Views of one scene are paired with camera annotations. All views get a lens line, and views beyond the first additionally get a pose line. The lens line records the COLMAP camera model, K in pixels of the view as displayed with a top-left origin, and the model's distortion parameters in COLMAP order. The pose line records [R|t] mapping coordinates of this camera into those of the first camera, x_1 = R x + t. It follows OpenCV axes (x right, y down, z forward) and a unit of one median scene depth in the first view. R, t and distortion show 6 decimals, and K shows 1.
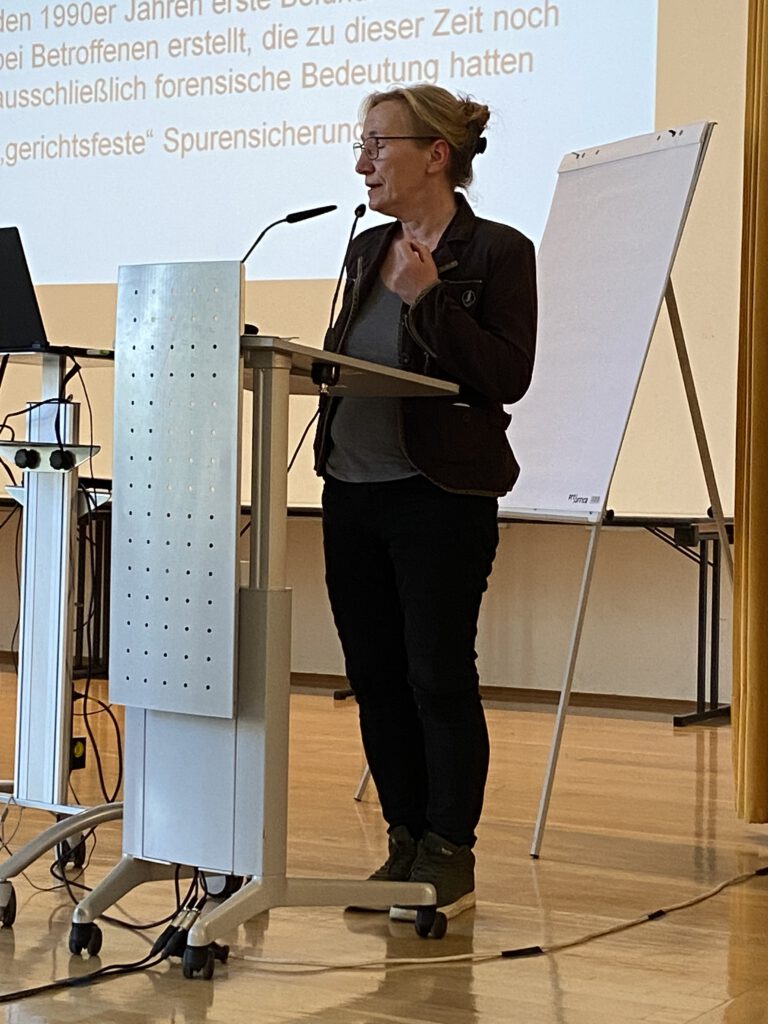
lens RADIAL K [[2225.3, 0, 389.9], [0, 2225.3, 512.5], [0, 0, 1]] dist [0.182913, 0.000000]
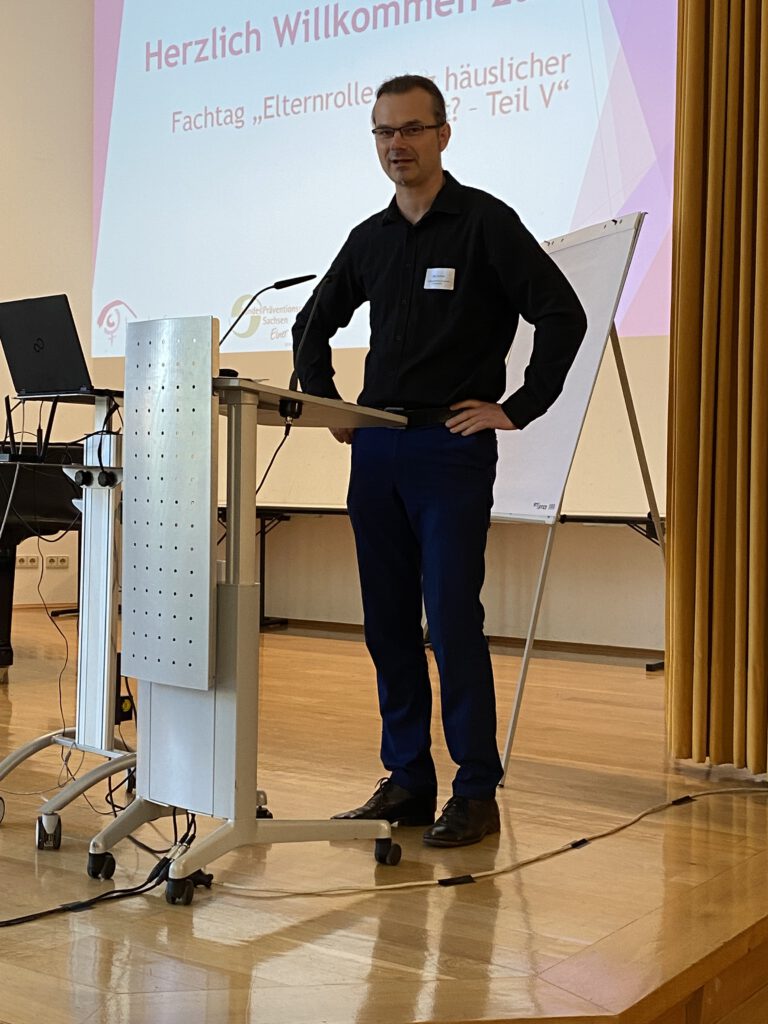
lens RADIAL K [[1479.2, 0, 386.7], [0, 1479.2, 505.6], [0, 0, 1]] dist [0.142413, 0.000000]
pose [[0.996793, -0.003439, -0.079951, 0.082891], [0.003309, 0.999993, -0.001755, -0.006486], [0.079956, 0.001485, 0.996797, 0.176067]]
